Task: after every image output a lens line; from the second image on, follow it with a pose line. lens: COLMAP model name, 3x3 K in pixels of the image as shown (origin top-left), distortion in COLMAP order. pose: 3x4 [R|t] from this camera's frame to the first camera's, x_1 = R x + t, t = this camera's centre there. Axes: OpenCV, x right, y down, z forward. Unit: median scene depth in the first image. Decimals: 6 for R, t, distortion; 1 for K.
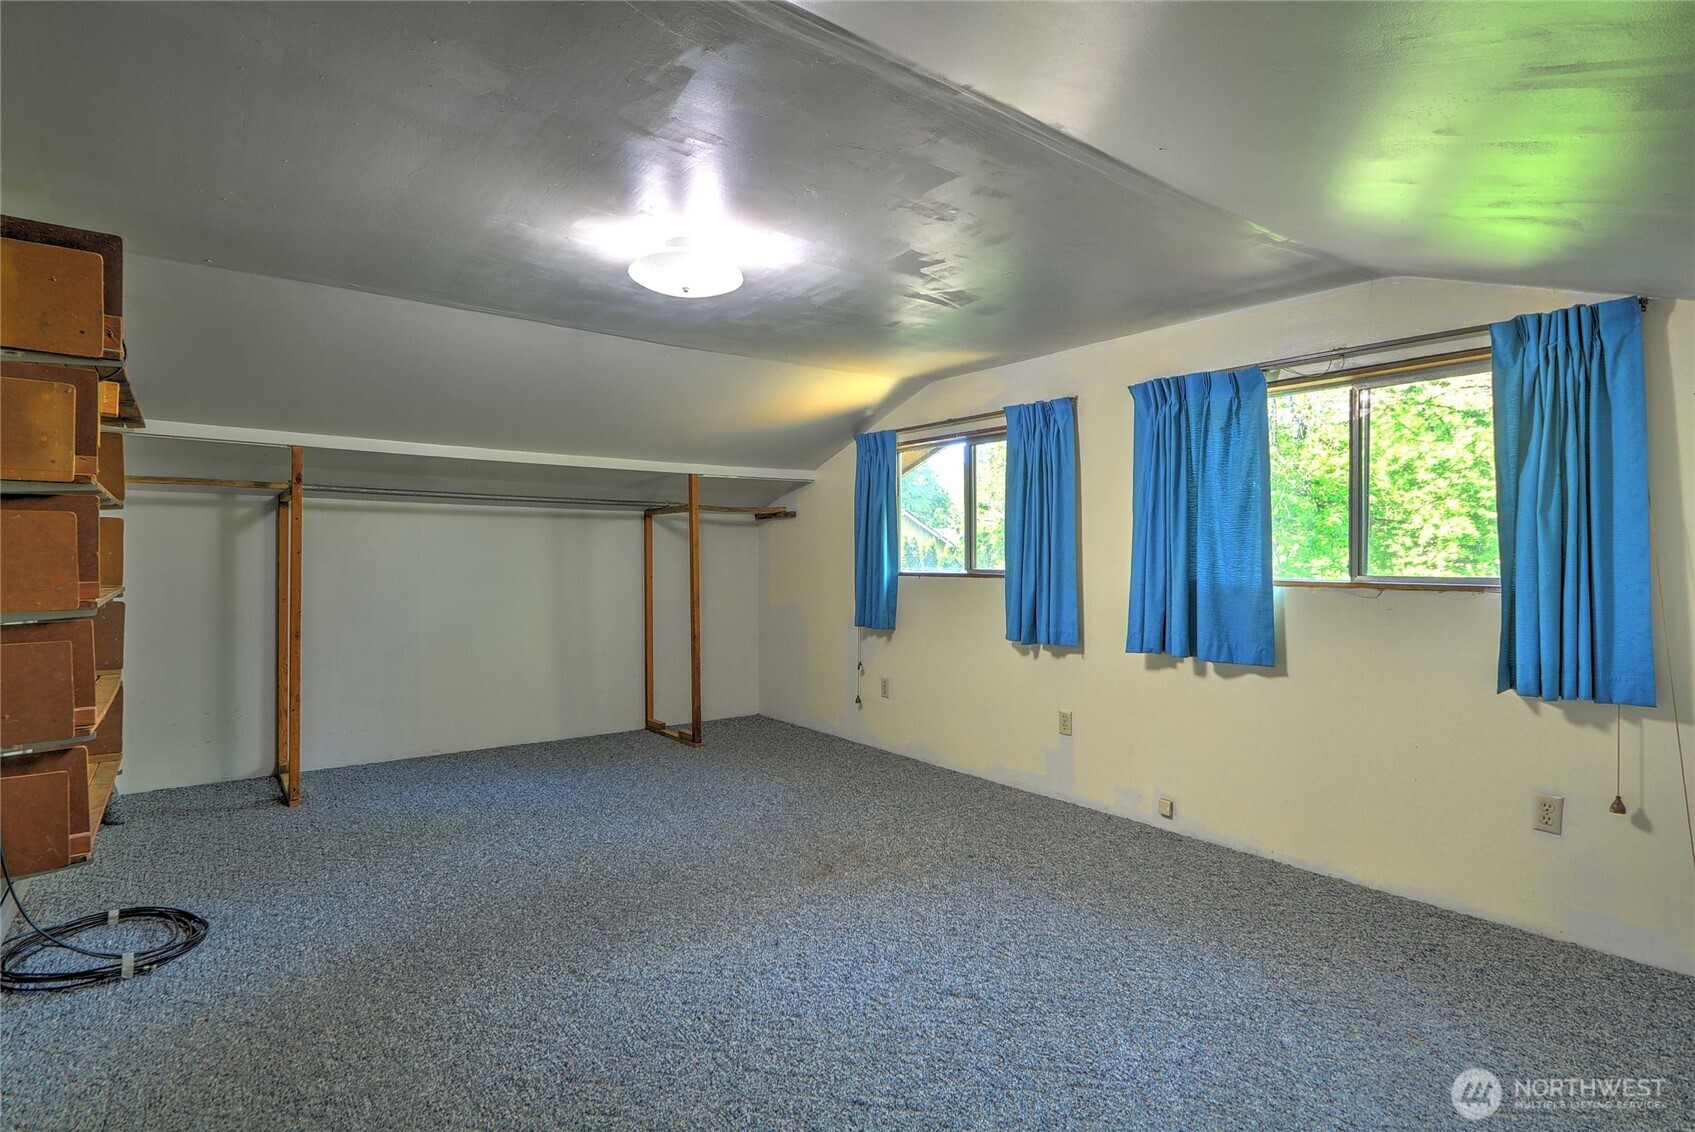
lens RADIAL K [[848.1, 0, 834.9], [0, 848.1, 564.4], [0, 0, 1]] dist [0.002251, -0.001535]
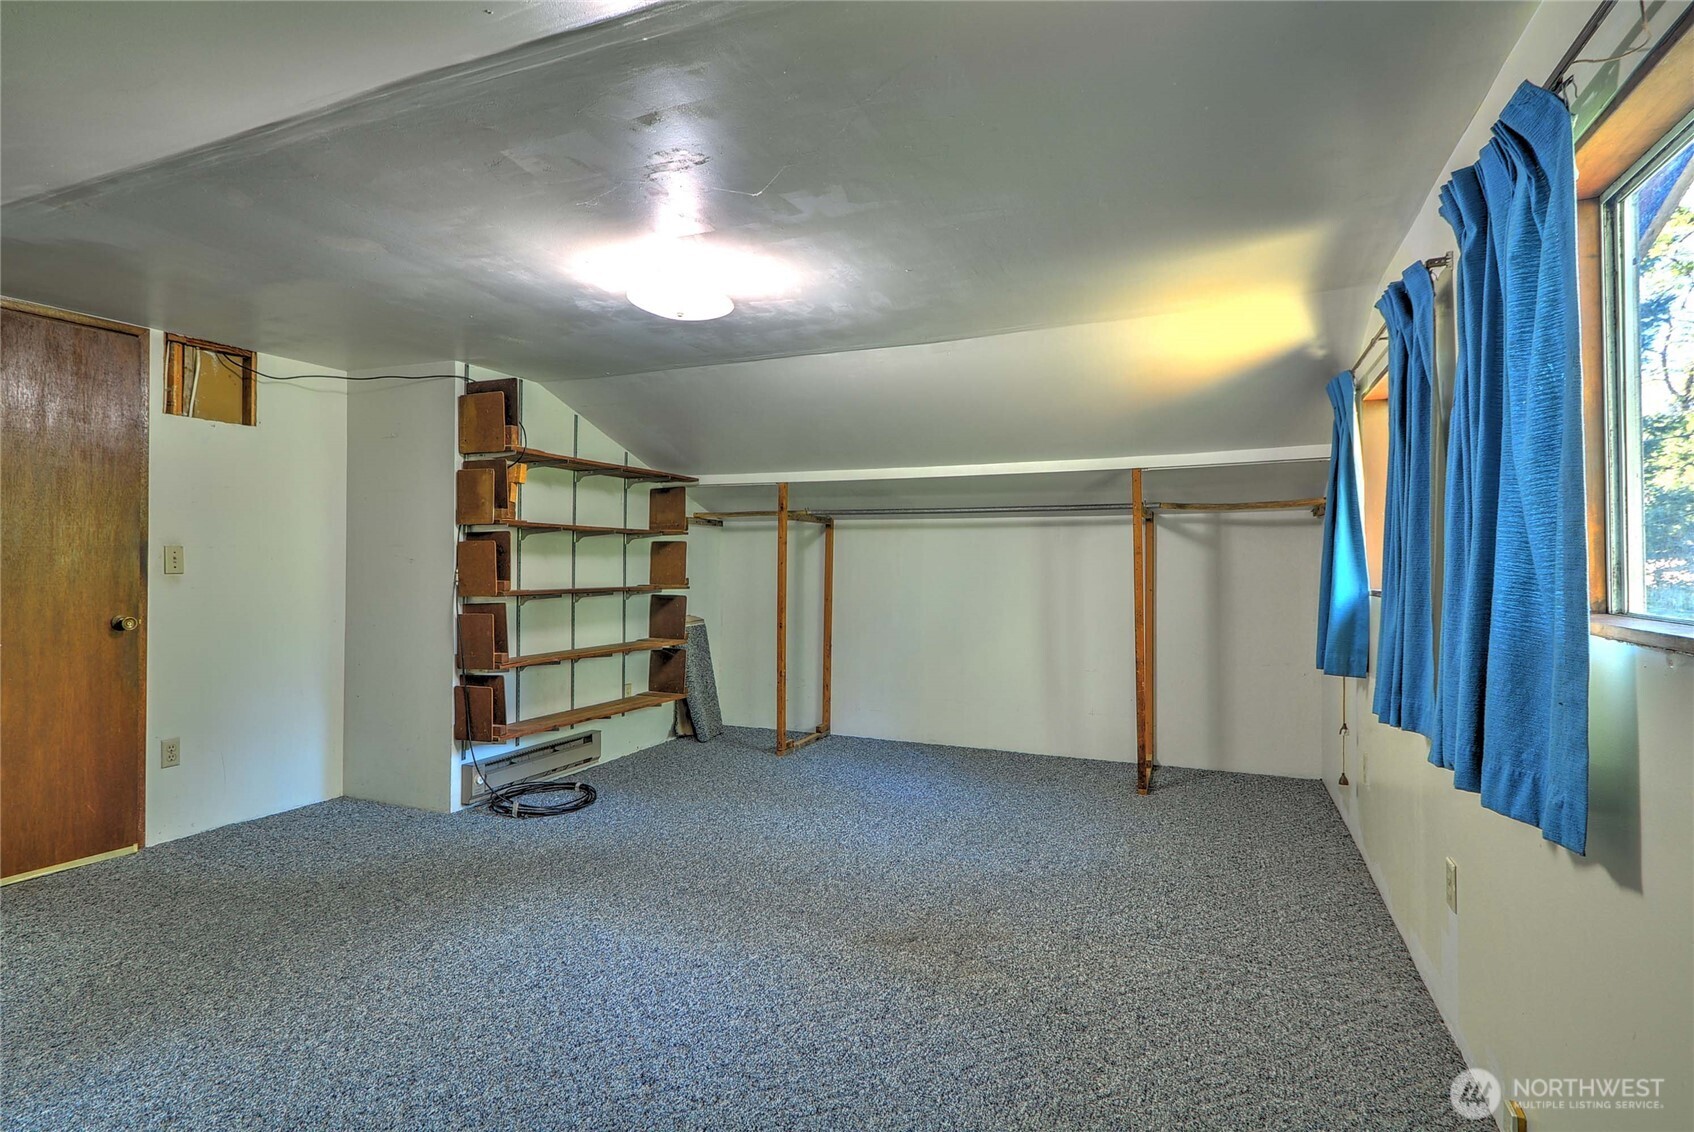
lens RADIAL K [[847.6, 0, 834.4], [0, 847.6, 564.4], [0, 0, 1]] dist [0.002251, -0.001535]
pose [[0.489618, -0.003397, -0.871931, 0.544825], [-0.007834, 0.999935, -0.008294, -0.001839], [0.871902, 0.010891, 0.489559, 0.421088]]
